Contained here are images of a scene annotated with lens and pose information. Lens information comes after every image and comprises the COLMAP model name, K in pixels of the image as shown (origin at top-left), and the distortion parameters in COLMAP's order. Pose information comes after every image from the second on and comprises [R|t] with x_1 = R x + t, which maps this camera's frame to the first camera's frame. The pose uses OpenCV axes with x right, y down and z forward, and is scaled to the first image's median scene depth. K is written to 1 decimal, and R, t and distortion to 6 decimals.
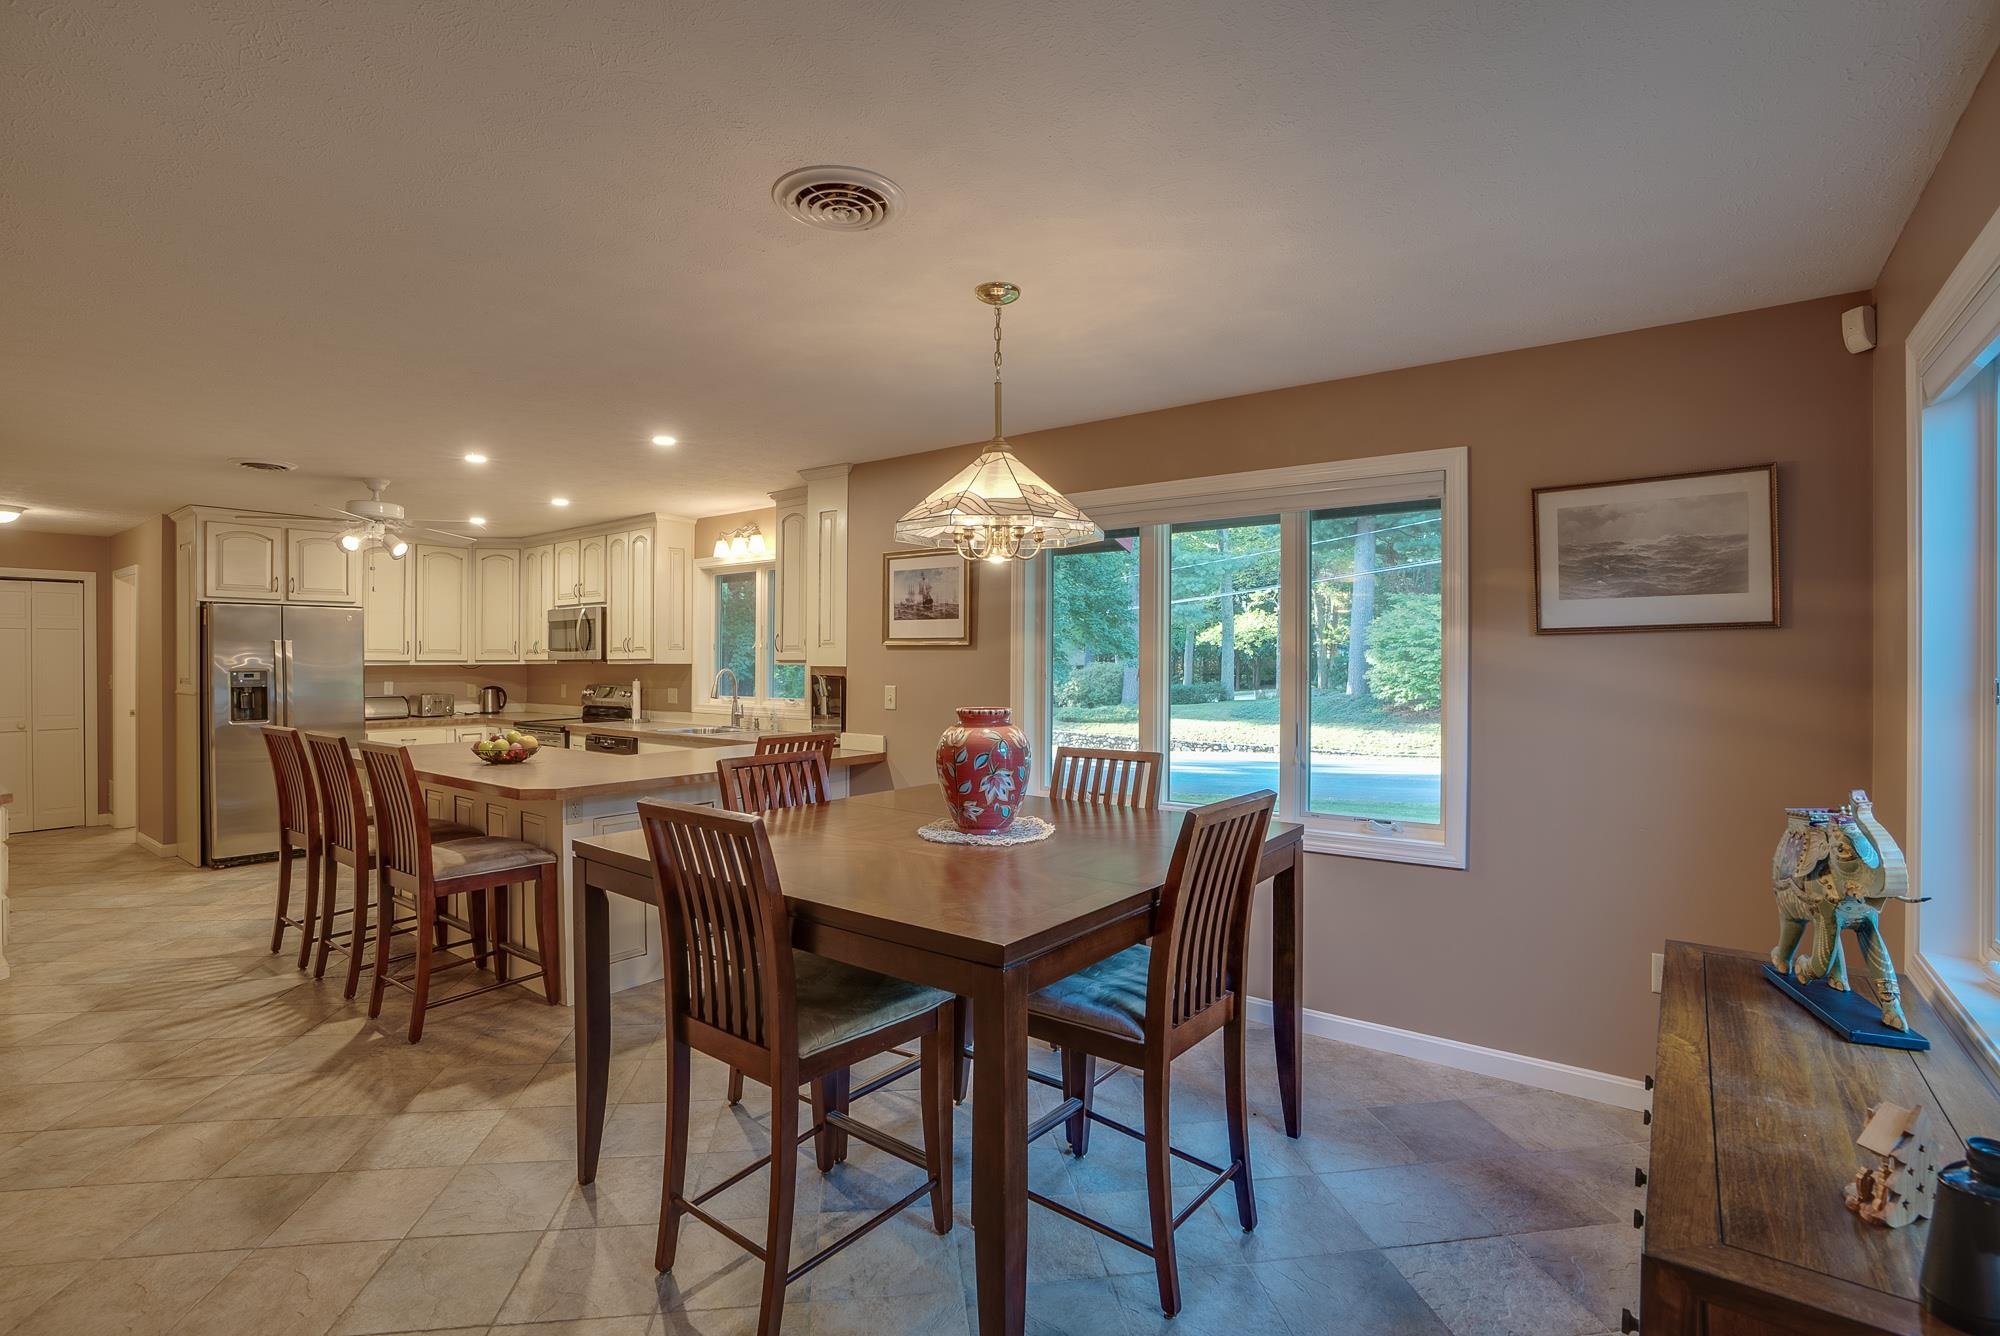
lens RADIAL K [[930.0, 0, 1000.0], [0, 930.0, 668.0], [0, 0, 1]] dist [-0.050754, 0.015078]
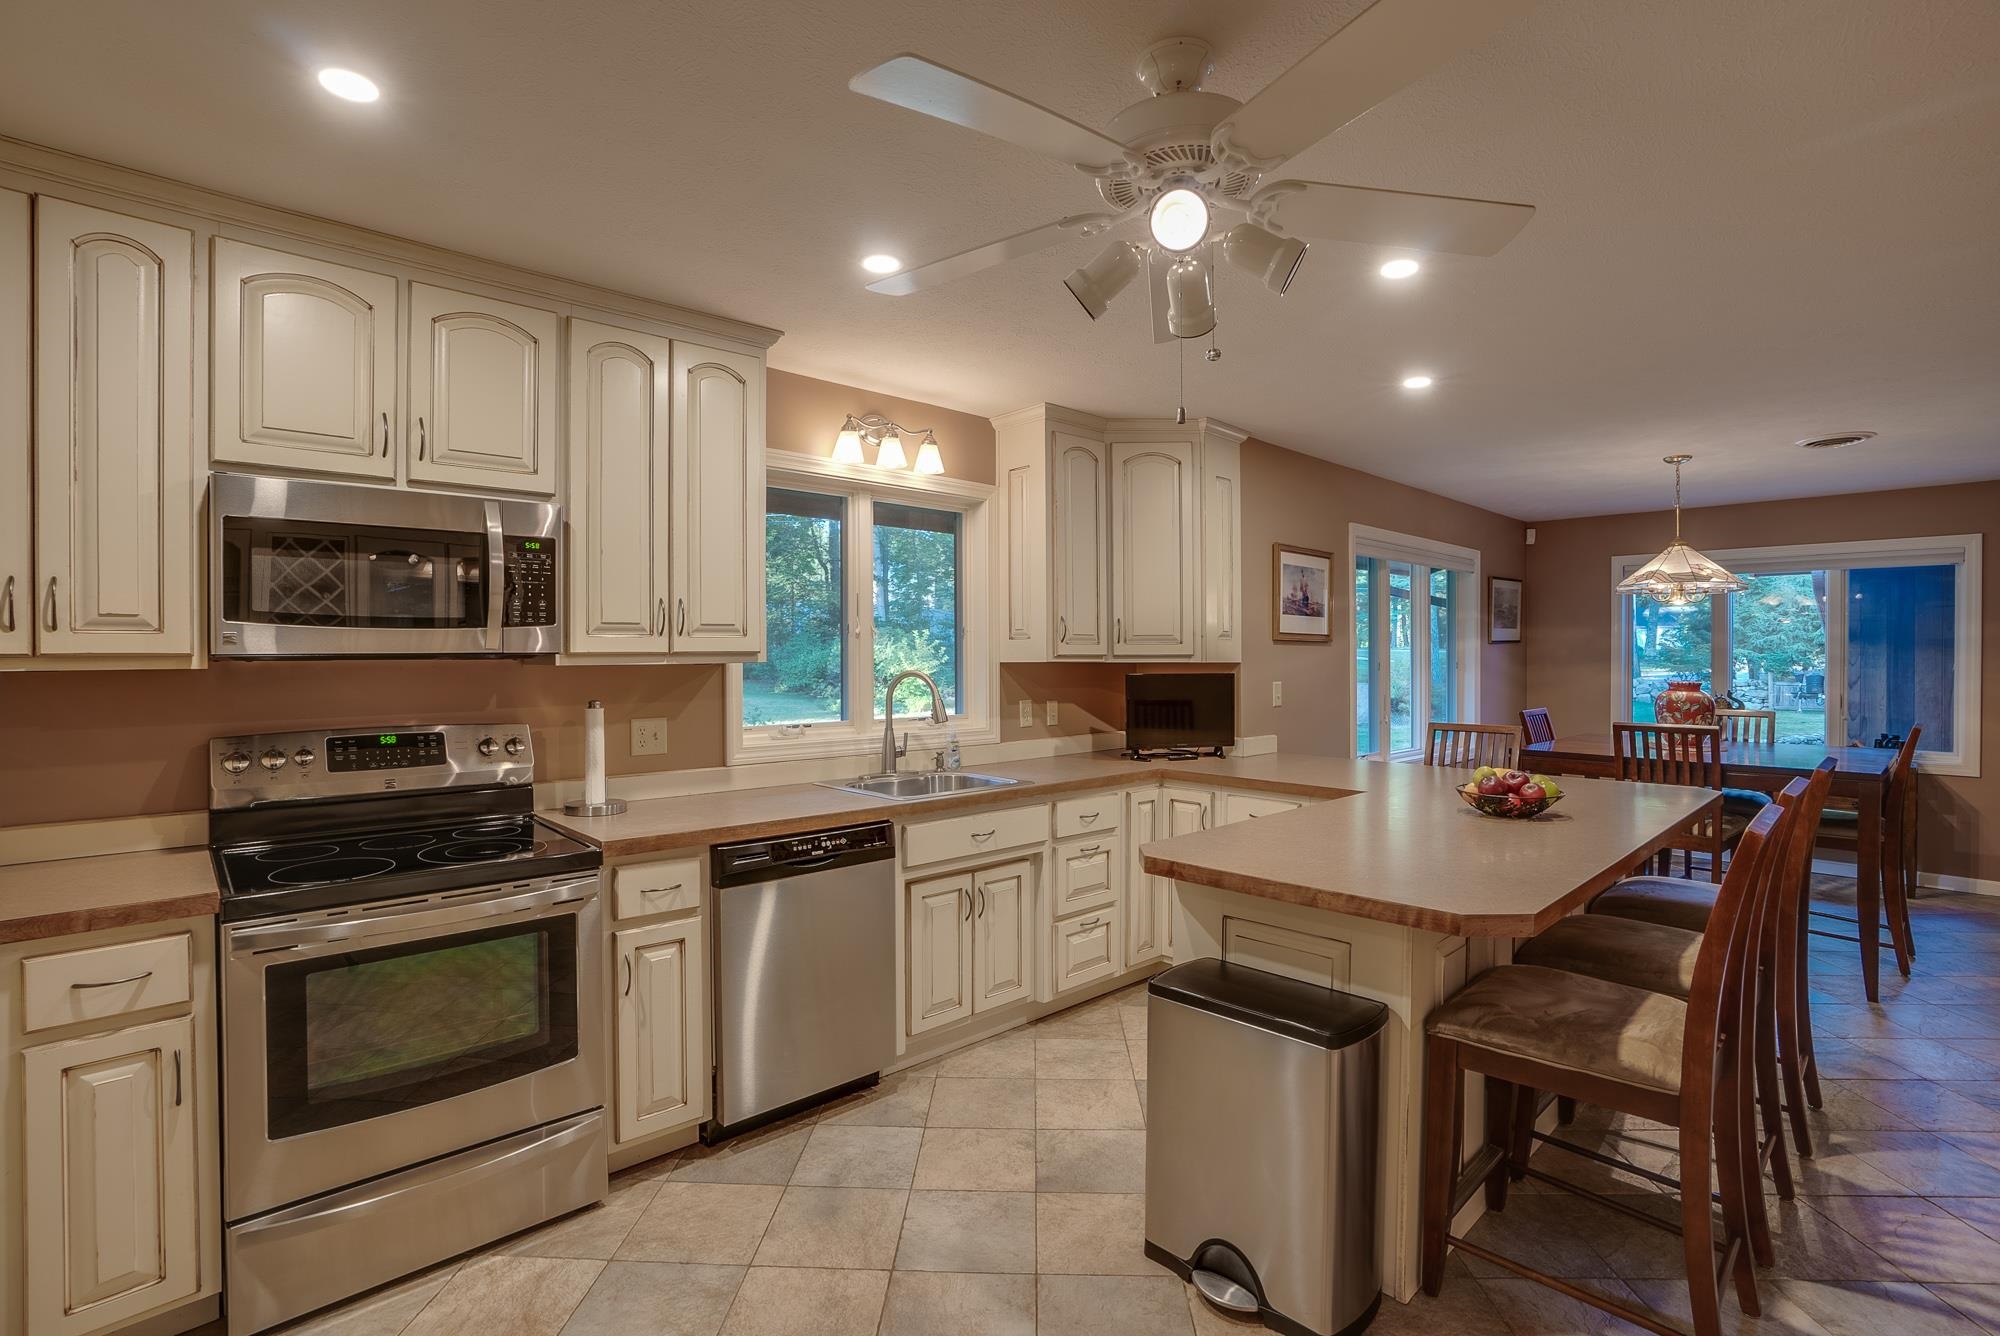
lens RADIAL K [[930.0, 0, 1000.0], [0, 930.0, 668.0], [0, 0, 1]] dist [-0.050754, 0.015078]
pose [[0.164433, -0.016626, 0.986248, -1.123846], [0.006165, 0.999856, 0.015828, -0.012416], [-0.986369, 0.003478, 0.164512, 1.139734]]
